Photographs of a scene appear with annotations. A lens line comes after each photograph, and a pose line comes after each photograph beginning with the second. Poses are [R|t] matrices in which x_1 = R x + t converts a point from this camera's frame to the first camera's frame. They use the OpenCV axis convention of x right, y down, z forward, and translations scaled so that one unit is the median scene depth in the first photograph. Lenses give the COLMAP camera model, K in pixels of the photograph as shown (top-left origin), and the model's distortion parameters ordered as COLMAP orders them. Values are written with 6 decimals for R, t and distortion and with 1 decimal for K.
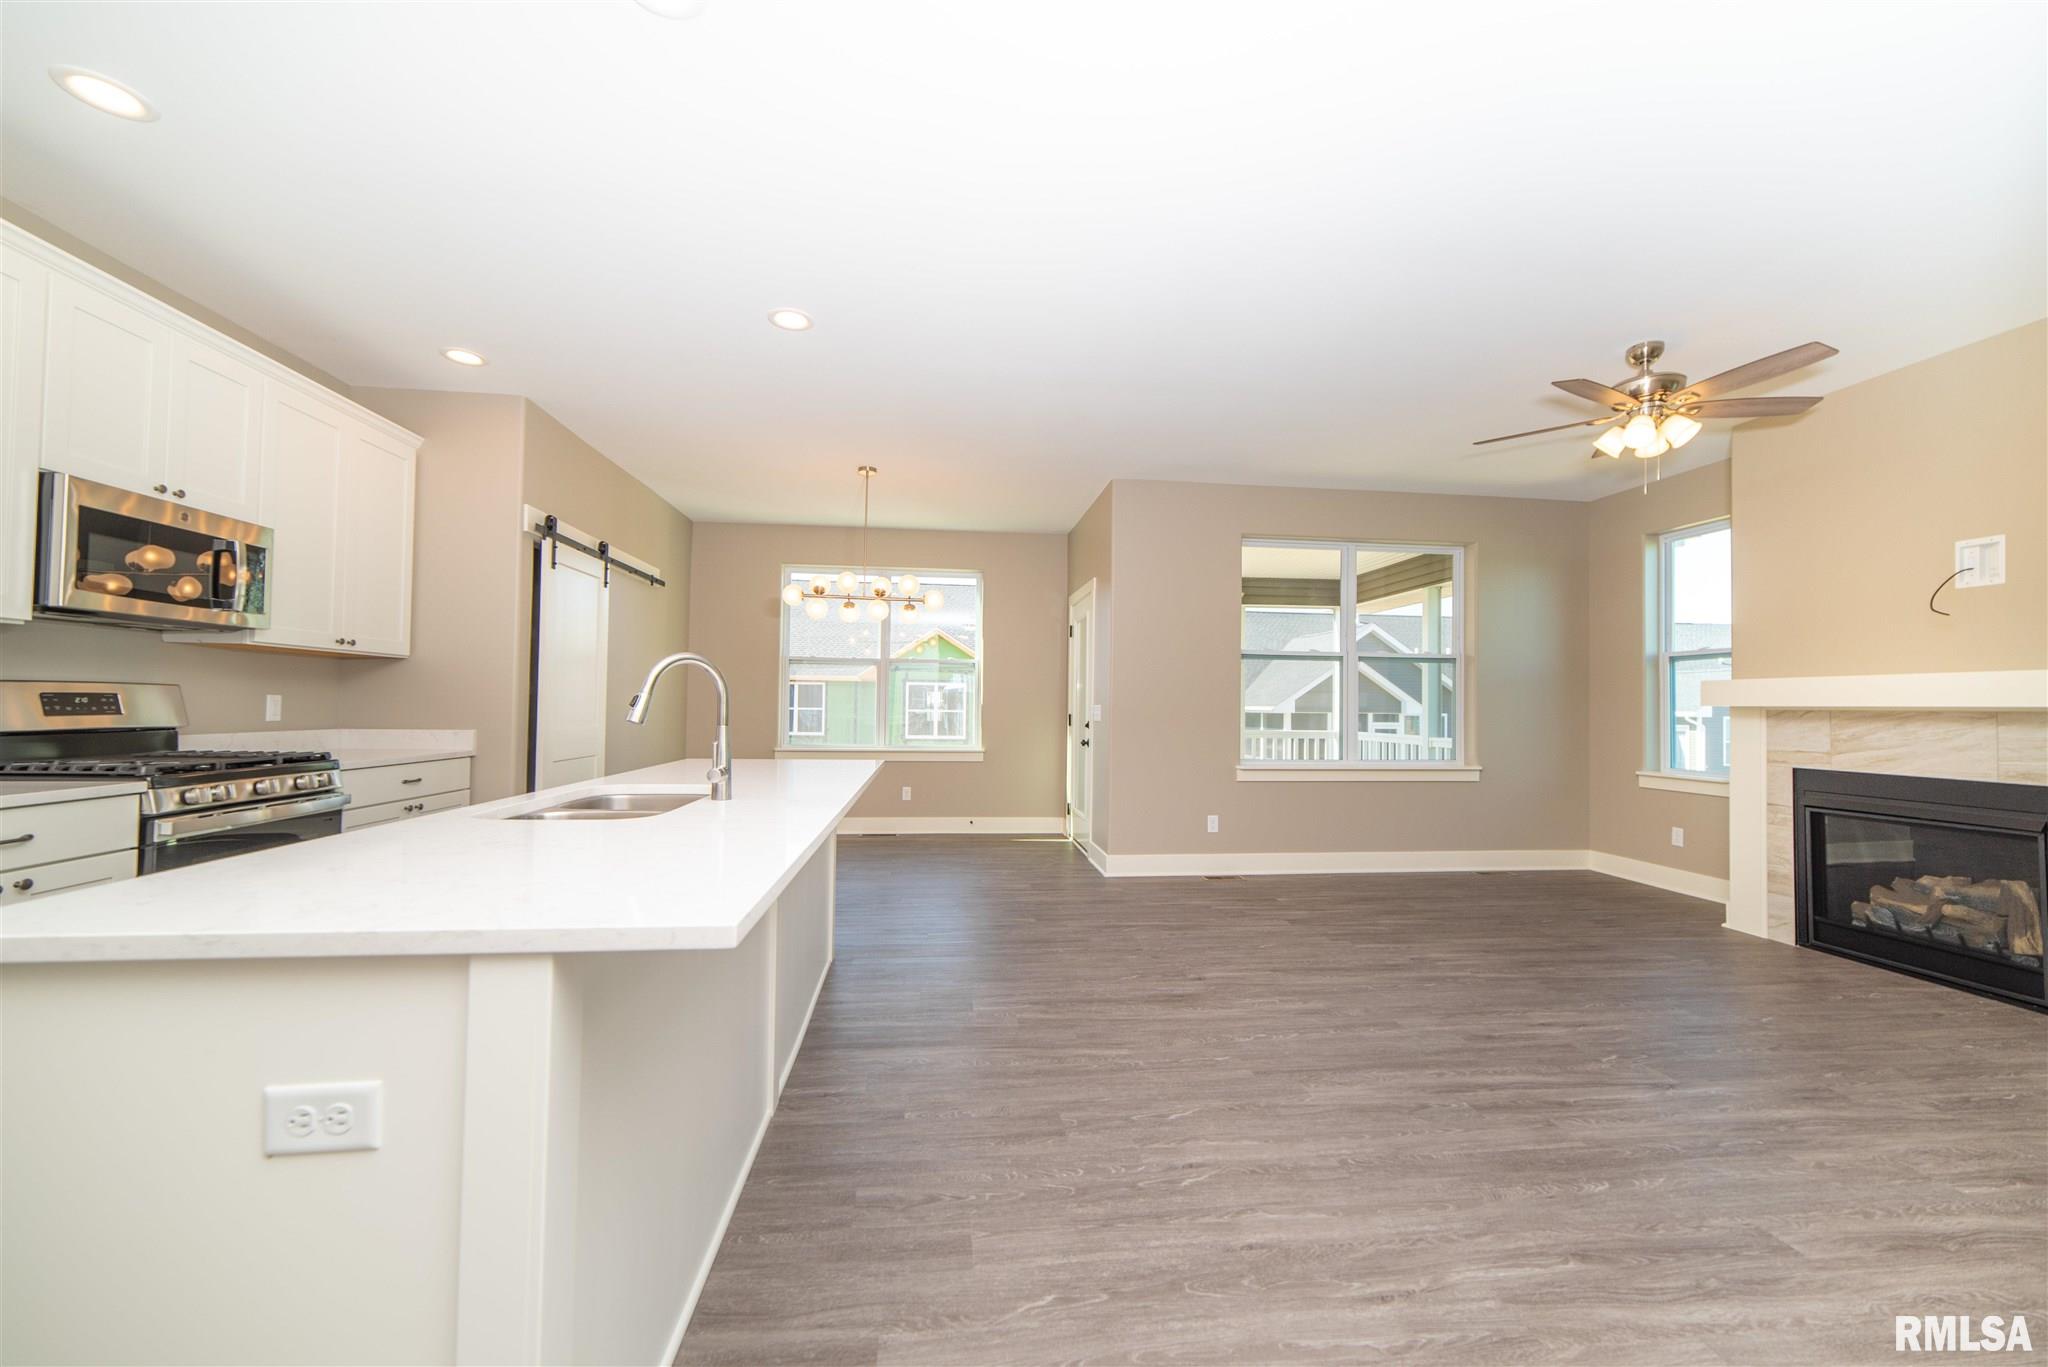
lens RADIAL K [[799.9, 0, 1024.0], [0, 799.9, 683.5], [0, 0, 1]] dist [0.000546, 0.000219]
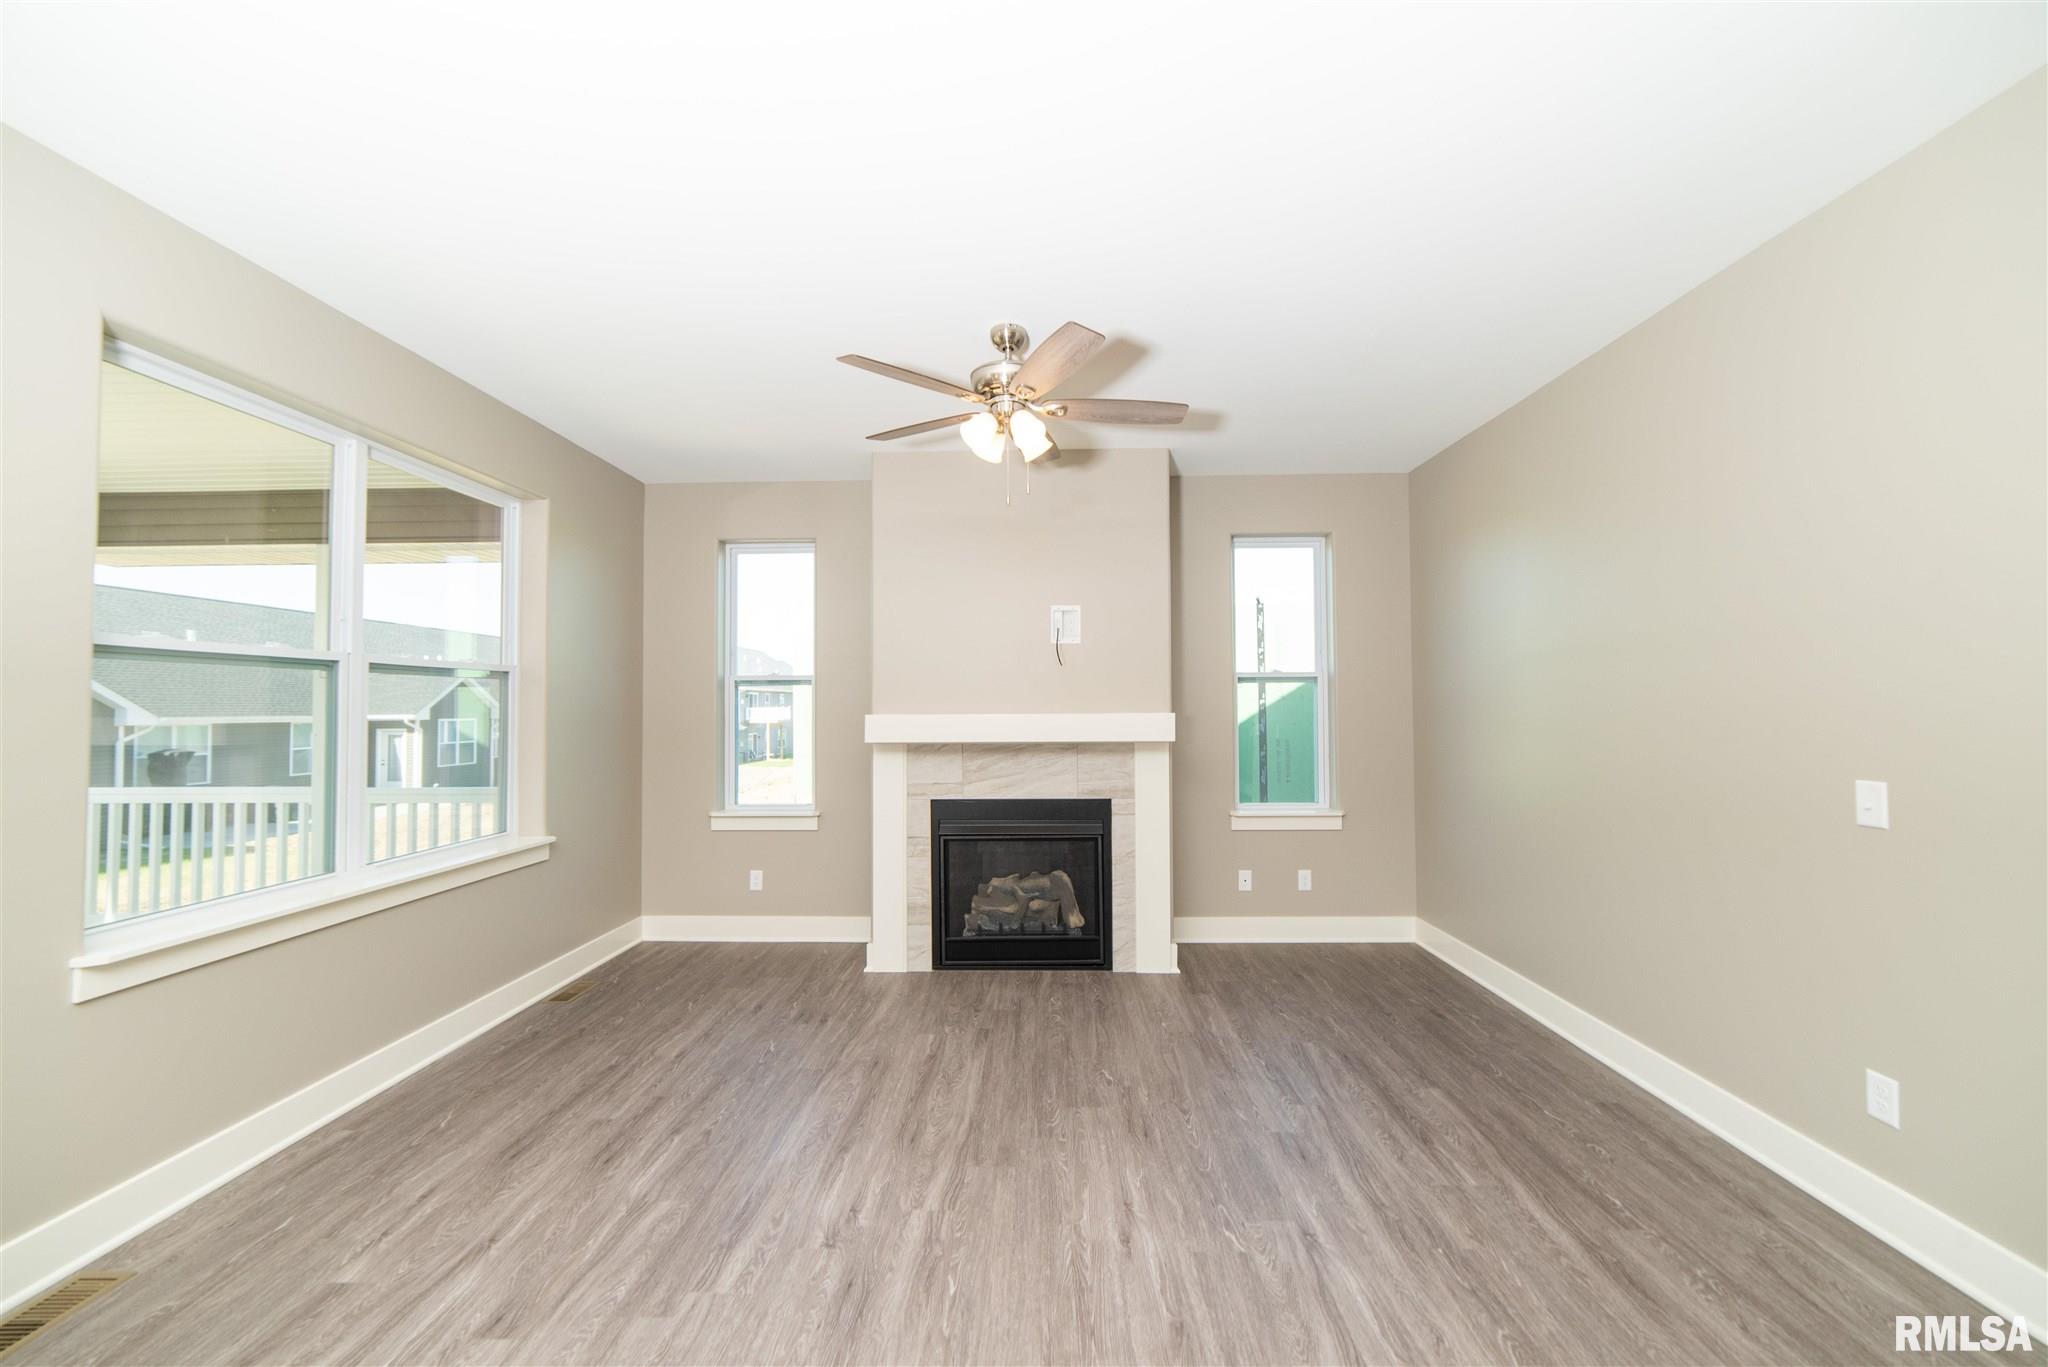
lens RADIAL K [[778.3, 0, 1024.0], [0, 778.3, 683.5], [0, 0, 1]] dist [0.001065, 0.000319]
pose [[0.134245, 0.017228, 0.990798, -0.032008], [-0.023204, 0.999629, -0.014237, -0.035439], [-0.990677, -0.021079, 0.134594, 0.770241]]
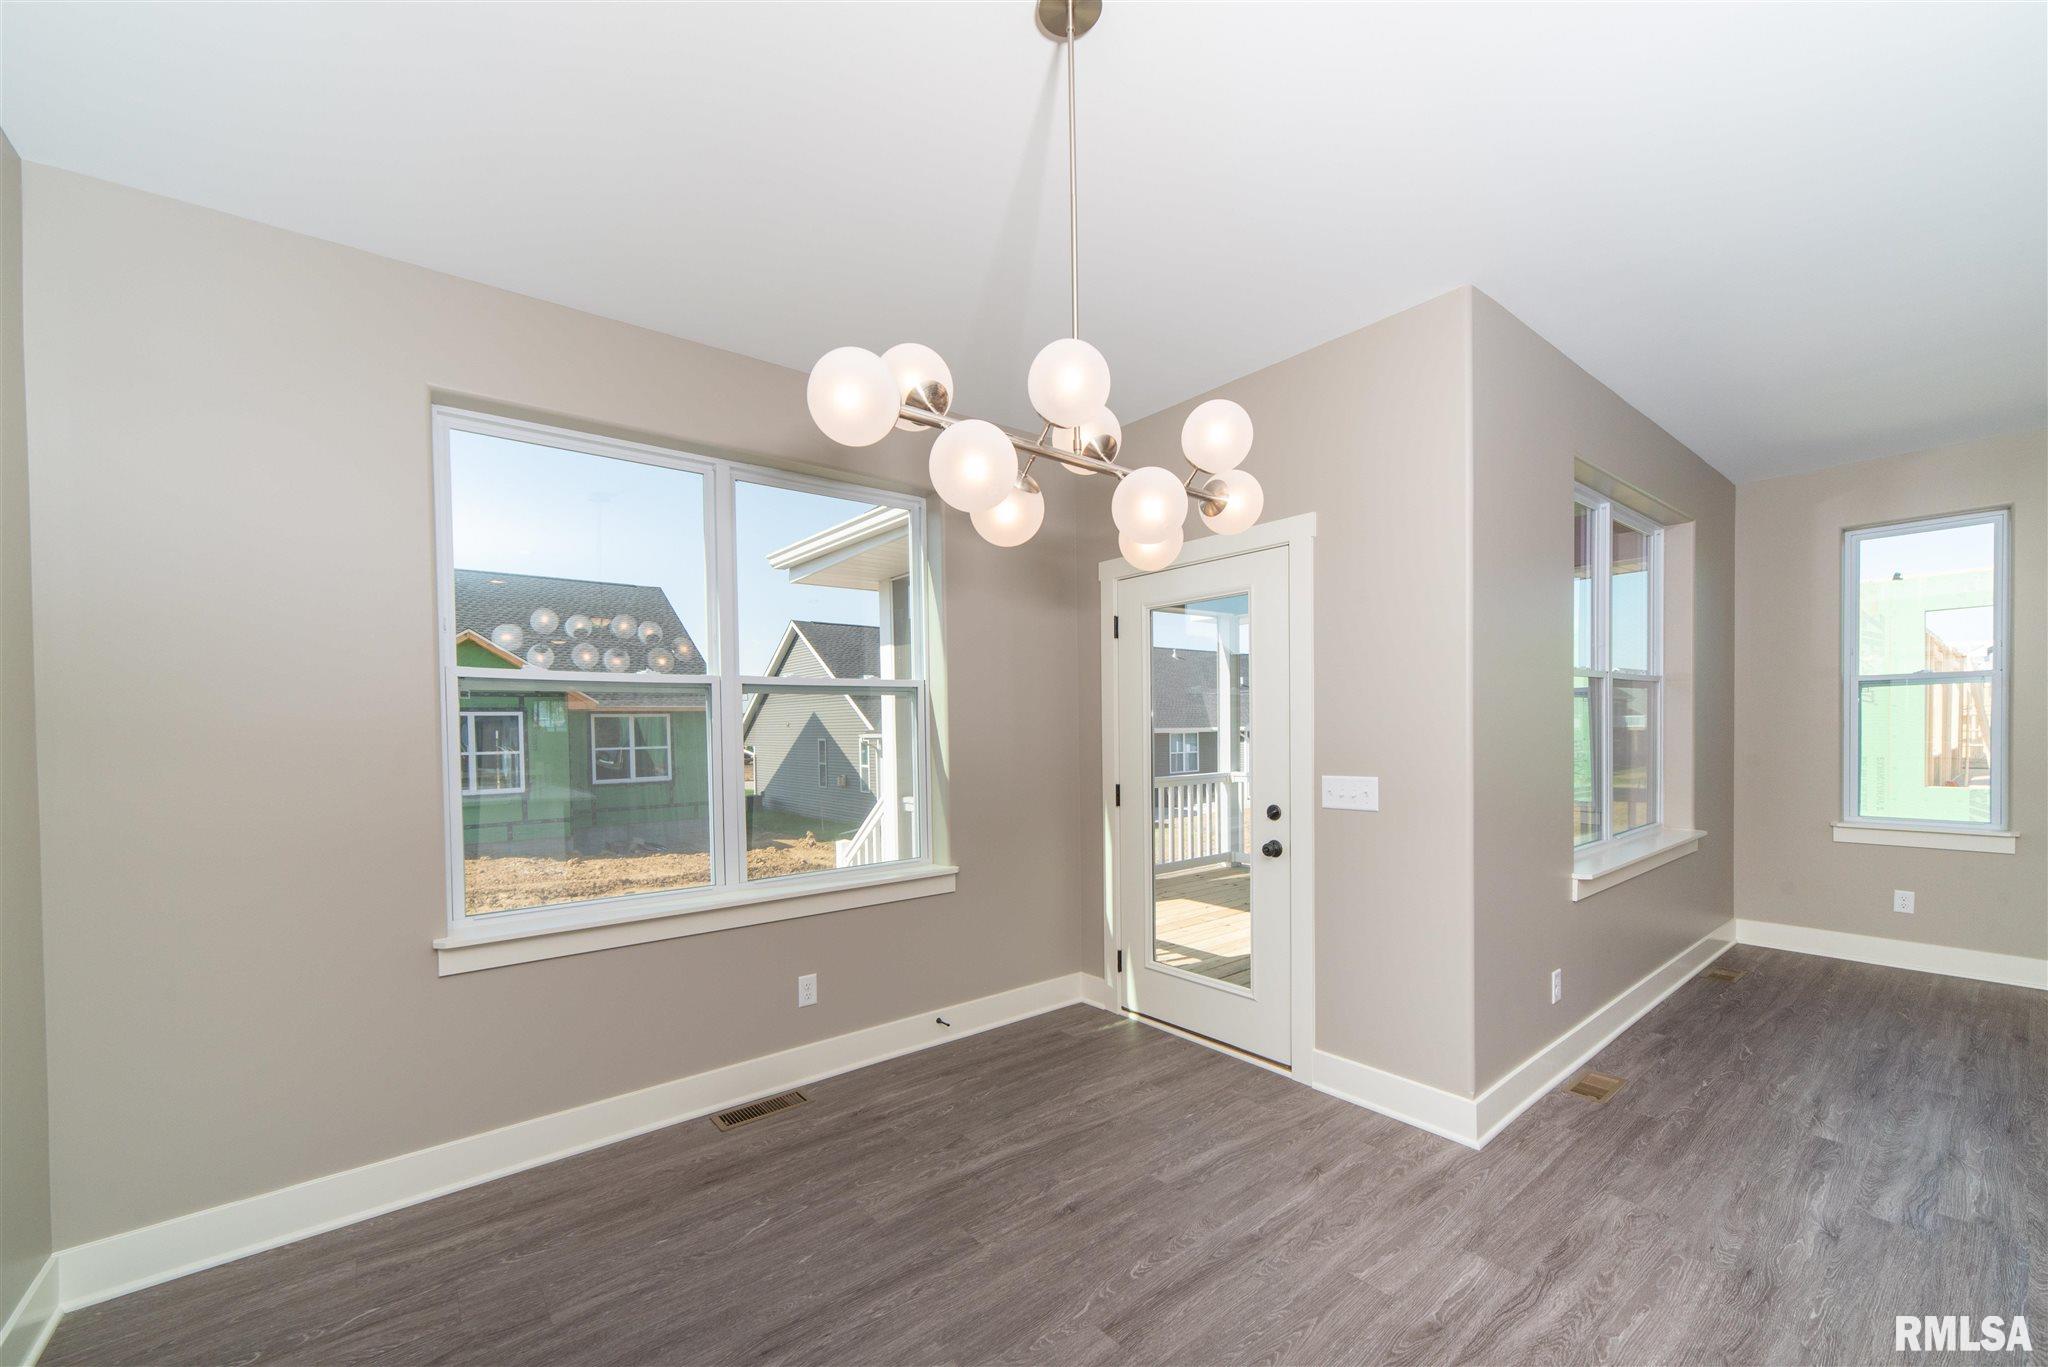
lens RADIAL K [[793.3, 0, 1023.2], [0, 793.3, 759.7], [0, 0, 1]] dist [-0.000869, -0.000024]
pose [[0.847420, -0.049735, 0.528589, -0.492981], [0.012907, 0.997238, 0.073139, -0.033106], [-0.530766, -0.055157, 0.845721, 1.055342]]
